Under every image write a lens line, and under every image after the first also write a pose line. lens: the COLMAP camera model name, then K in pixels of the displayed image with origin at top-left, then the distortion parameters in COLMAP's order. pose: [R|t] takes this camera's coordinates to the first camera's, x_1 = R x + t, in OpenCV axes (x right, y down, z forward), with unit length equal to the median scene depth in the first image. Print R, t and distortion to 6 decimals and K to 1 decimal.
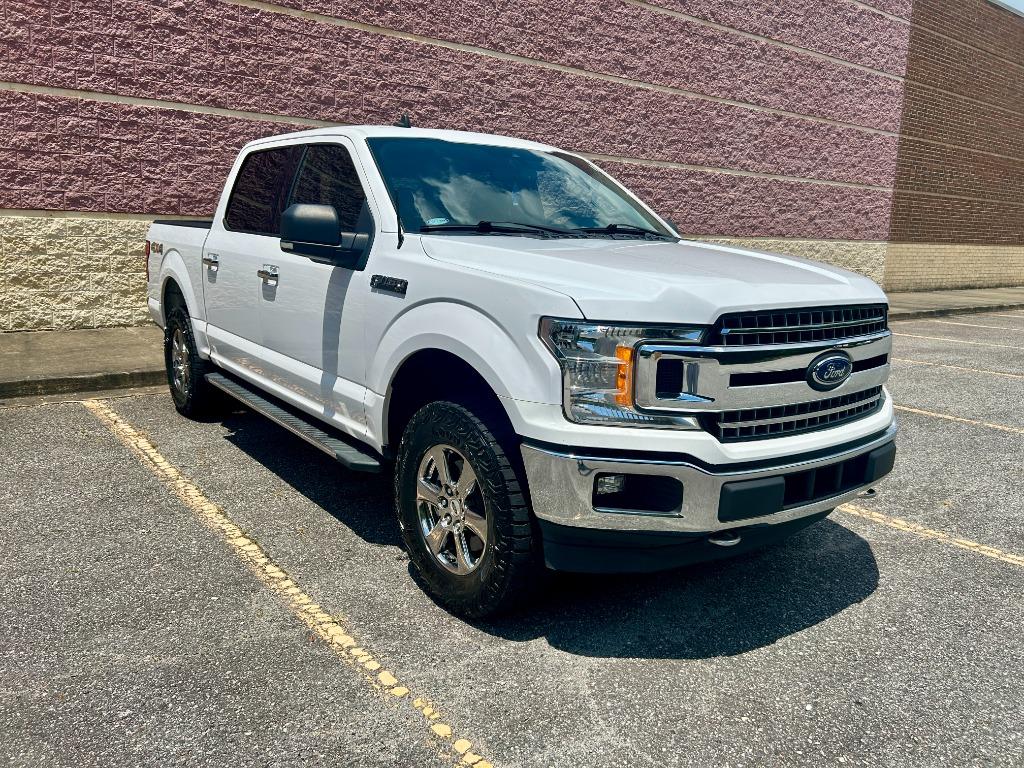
lens RADIAL K [[808.8, 0, 506.7], [0, 808.8, 386.4], [0, 0, 1]] dist [0.043707, -0.029437]
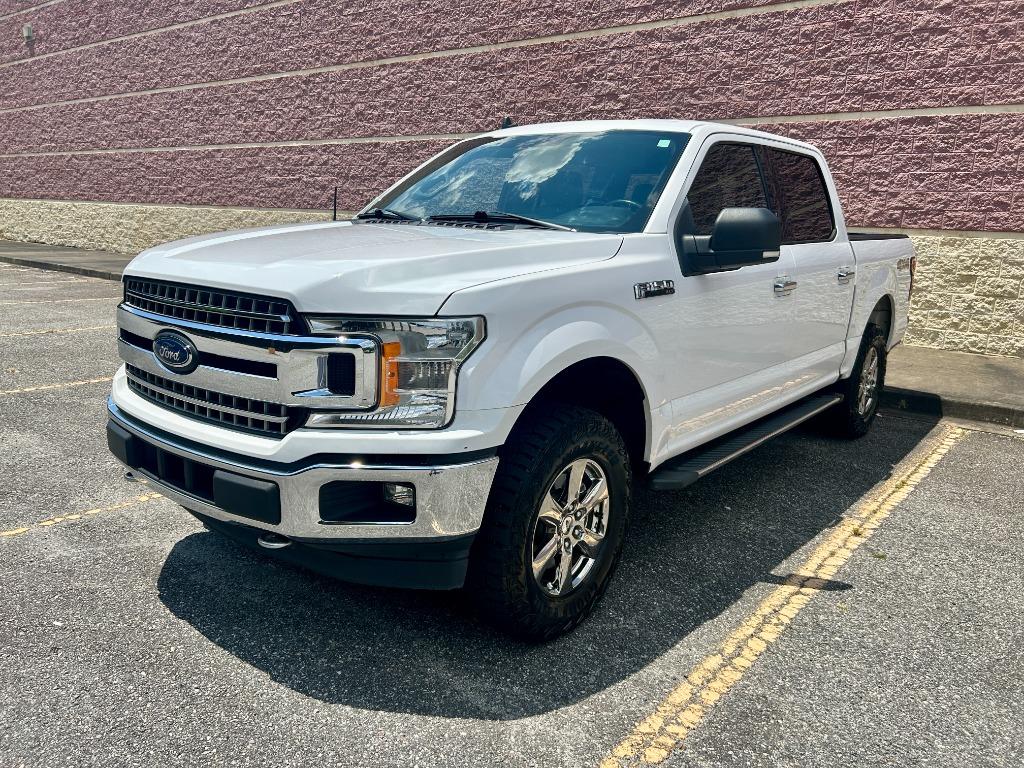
lens RADIAL K [[808.8, 0, 505.2], [0, 808.8, 380.2], [0, 0, 1]] dist [0.043707, -0.029437]
pose [[0.295094, 0.161506, -0.941719, 0.395411], [-0.200761, 0.974088, 0.104148, -0.045721], [0.934138, 0.158327, 0.319872, 0.304318]]
